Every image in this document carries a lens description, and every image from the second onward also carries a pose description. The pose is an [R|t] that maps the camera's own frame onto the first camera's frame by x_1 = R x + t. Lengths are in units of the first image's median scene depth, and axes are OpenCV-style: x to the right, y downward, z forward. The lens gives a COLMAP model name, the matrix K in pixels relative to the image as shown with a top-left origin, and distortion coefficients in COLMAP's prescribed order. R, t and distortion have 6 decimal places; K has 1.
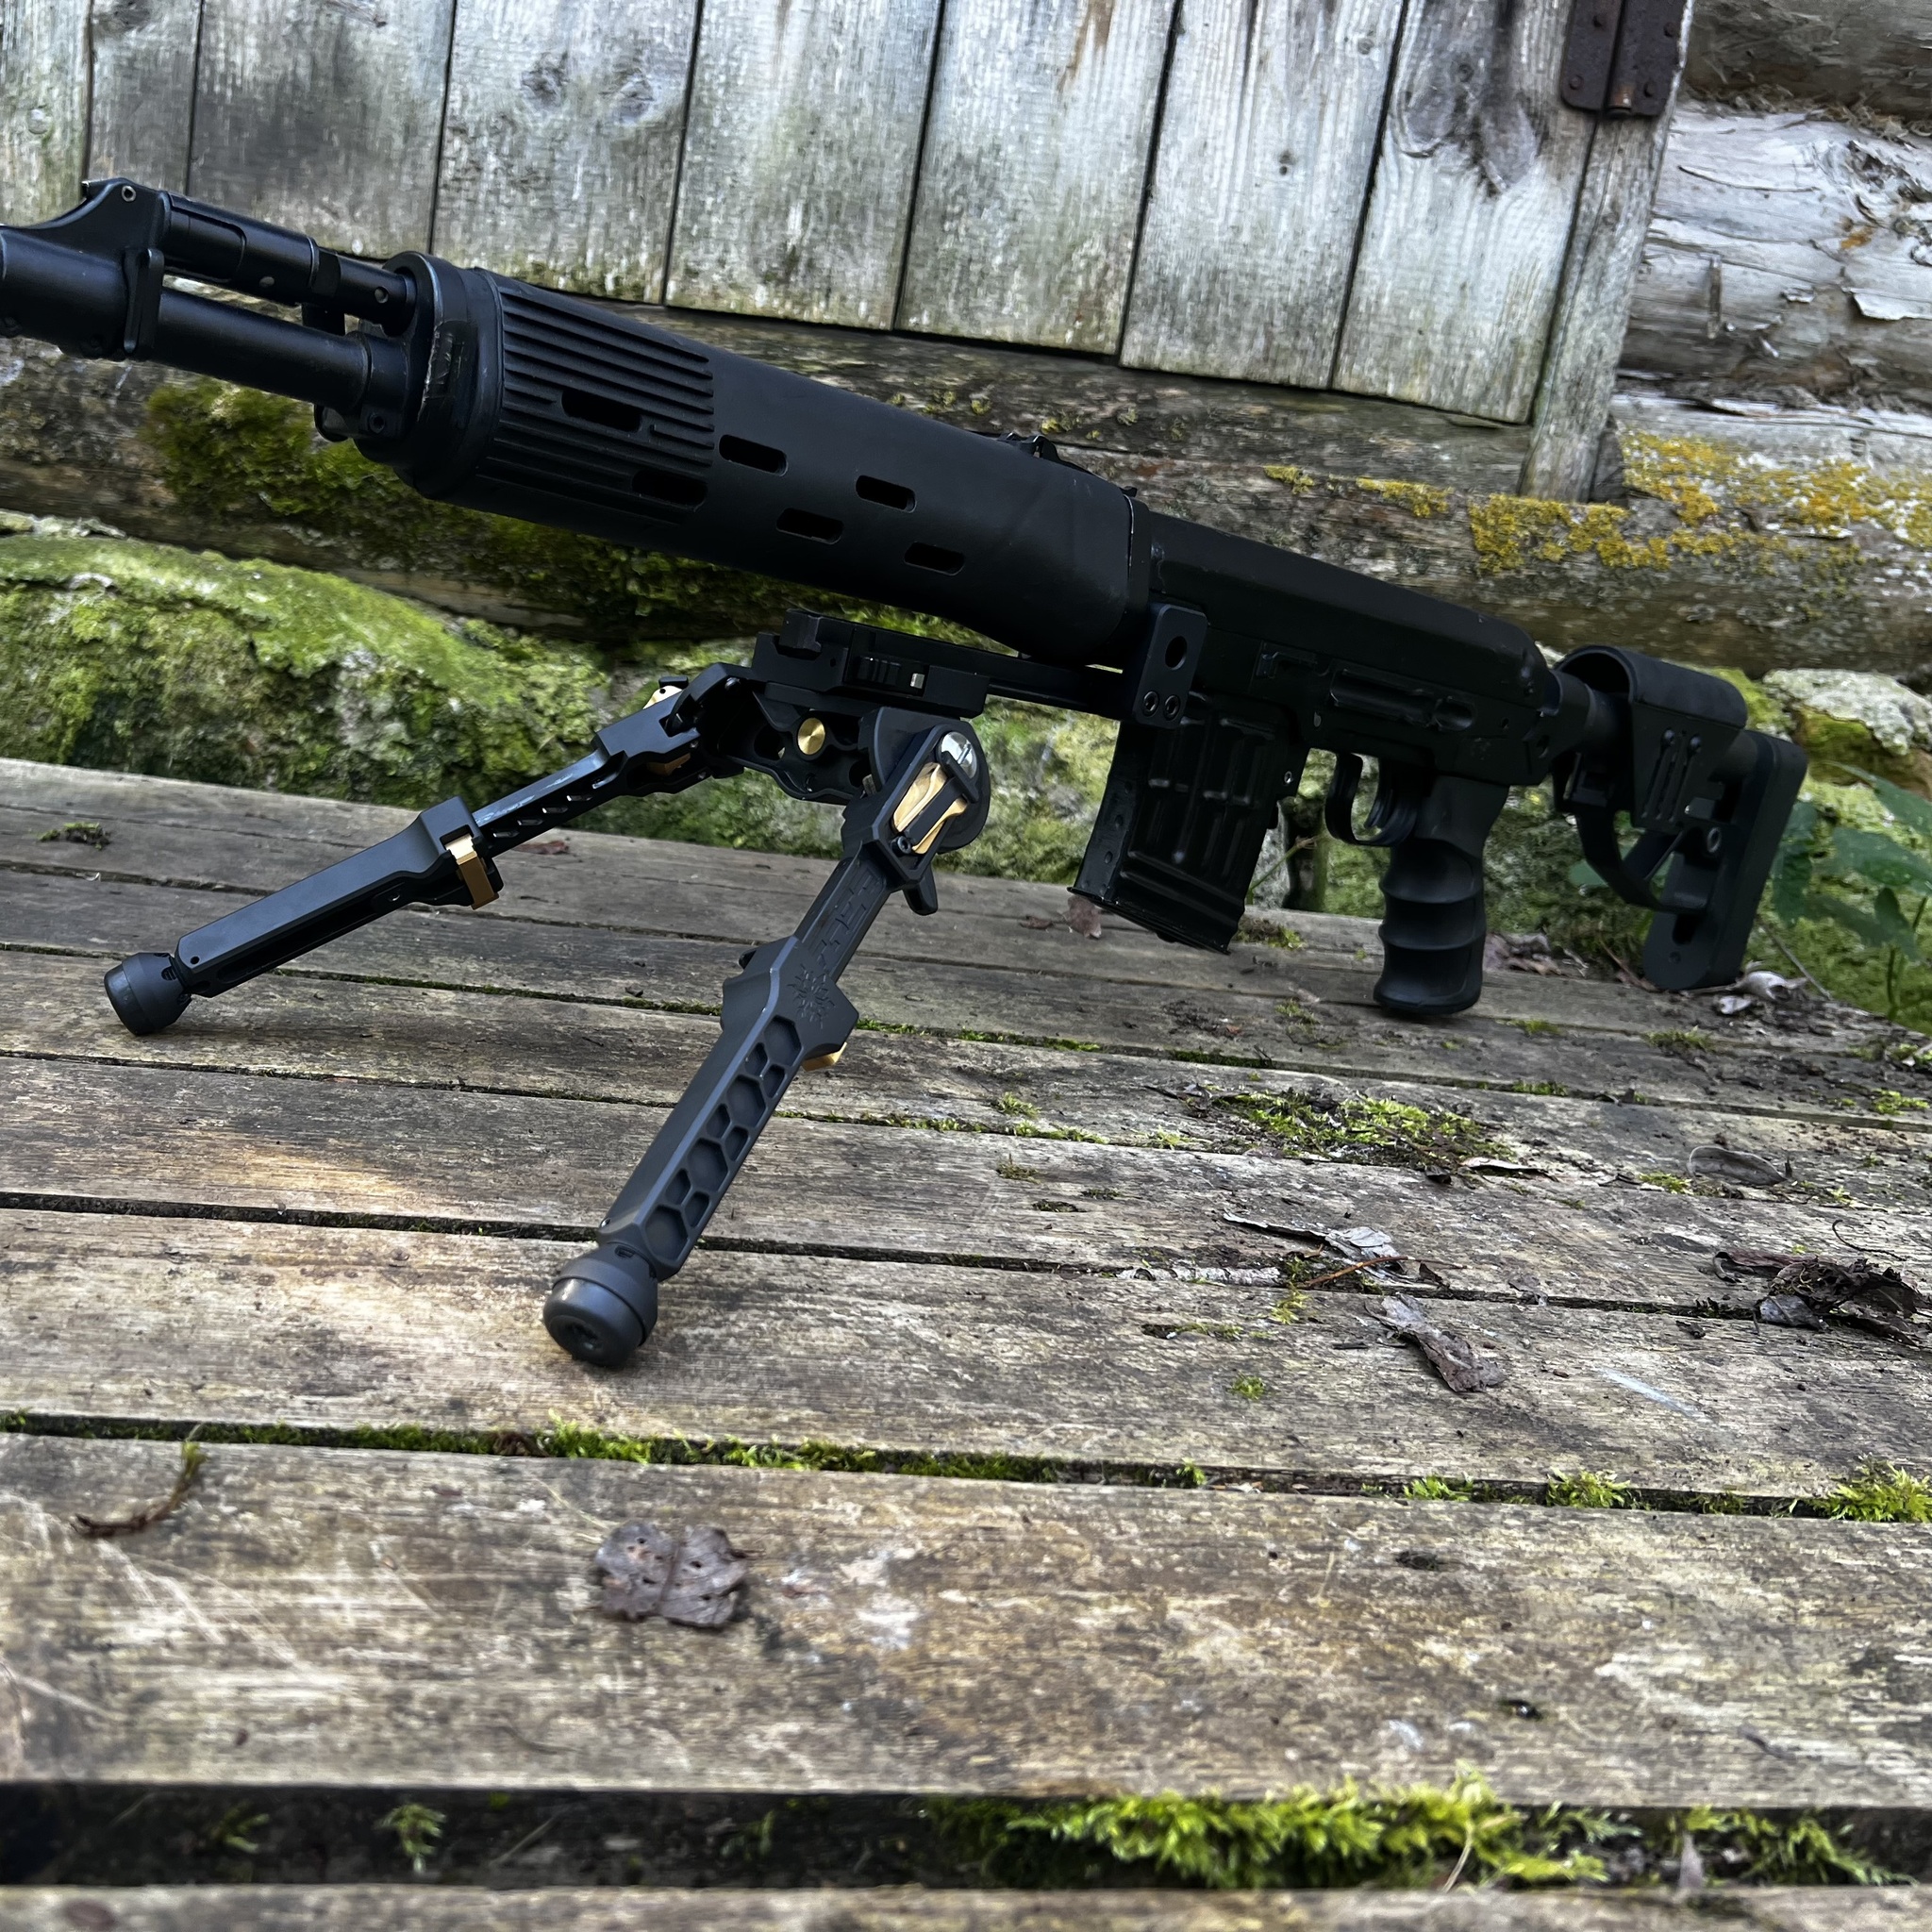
lens RADIAL K [[1926.2, 0, 649.6], [0, 1926.2, 990.8], [0, 0, 1]] dist [0.023619, -0.028654]
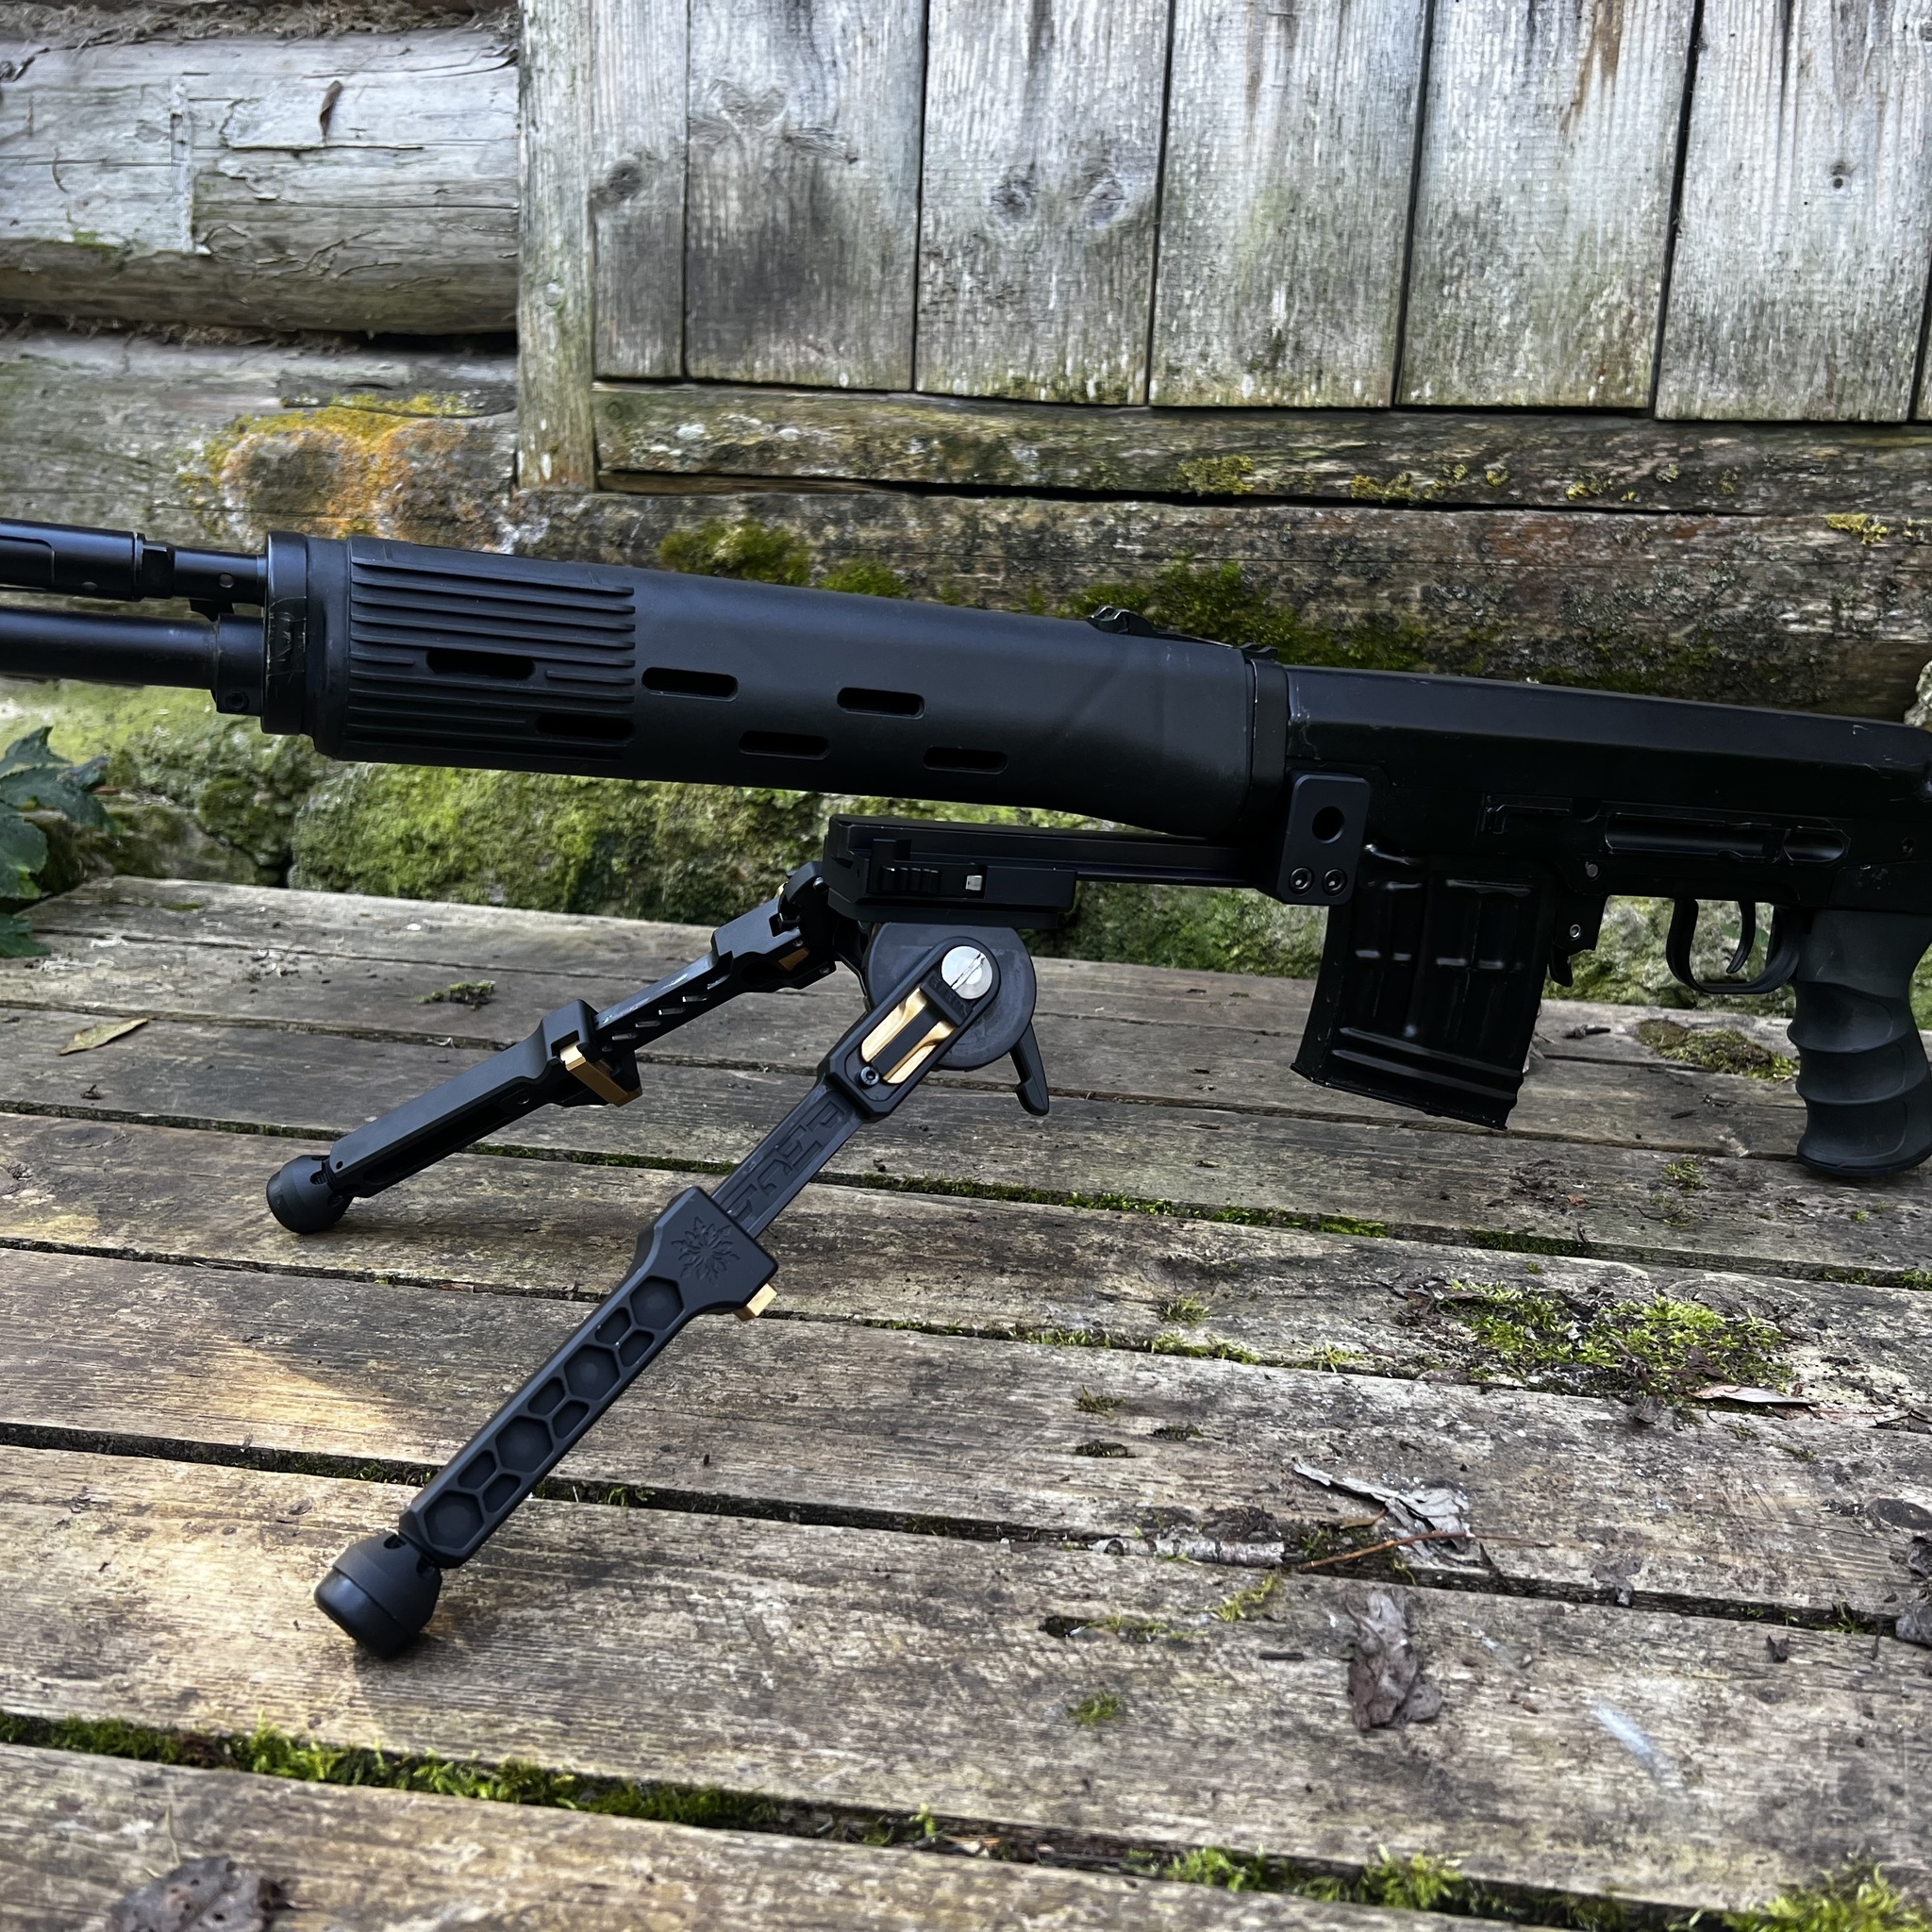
lens RADIAL K [[1916.6, 0, 1083.1], [0, 1916.6, 995.3], [0, 0, 1]] dist [0.079565, -0.181909]
pose [[0.963002, -0.013448, -0.269159, 0.234257], [0.012214, 0.999906, -0.006257, -0.052022], [0.269218, 0.002738, 0.963075, 0.055243]]
